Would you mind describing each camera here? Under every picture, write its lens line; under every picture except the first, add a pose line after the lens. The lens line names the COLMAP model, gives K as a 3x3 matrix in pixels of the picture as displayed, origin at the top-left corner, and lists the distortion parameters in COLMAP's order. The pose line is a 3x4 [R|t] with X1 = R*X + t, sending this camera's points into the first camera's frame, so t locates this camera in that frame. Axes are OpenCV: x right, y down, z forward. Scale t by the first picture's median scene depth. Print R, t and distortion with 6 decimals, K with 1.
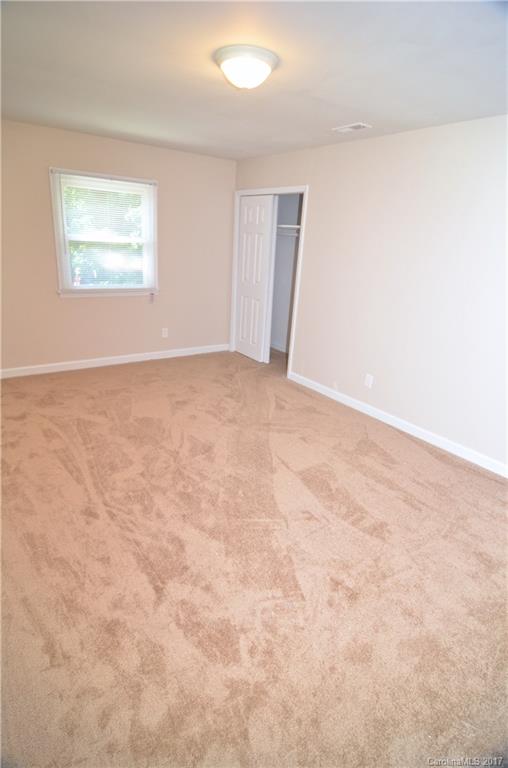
lens RADIAL K [[406.0, 0, 249.9], [0, 406.0, 378.9], [0, 0, 1]] dist [-0.010181, -0.010181]
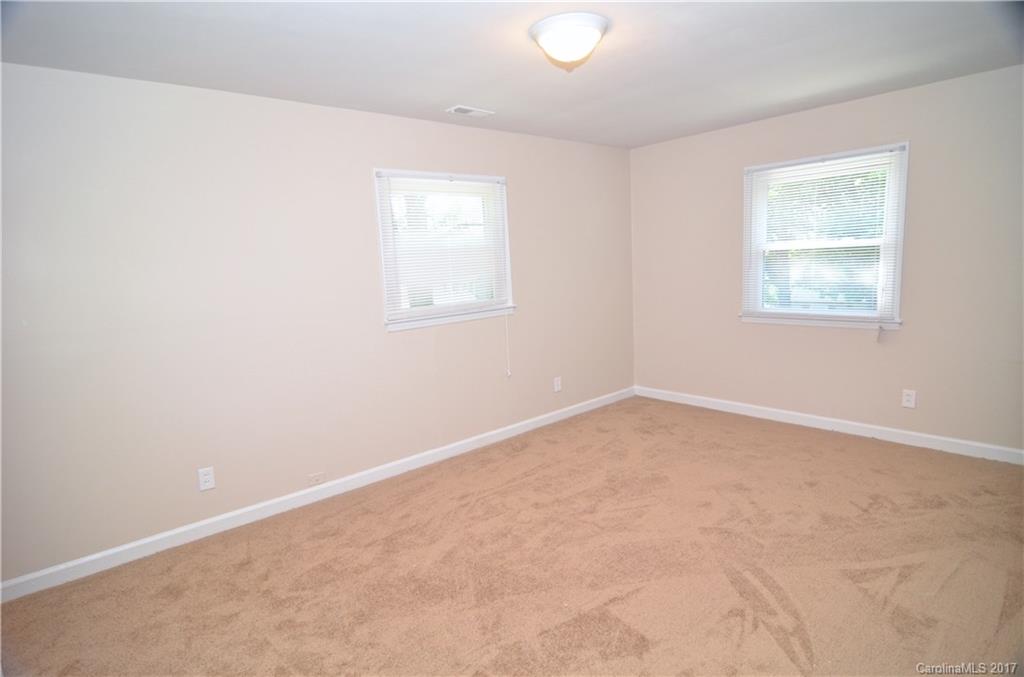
lens RADIAL K [[556.2, 0, 510.4], [0, 556.2, 342.6], [0, 0, 1]] dist [0.000887, -0.009929]
pose [[0.090732, 0.089098, -0.991882, 0.648925], [-0.268359, 0.961334, 0.061806, -0.118302], [0.959037, 0.260573, 0.111134, 0.504094]]
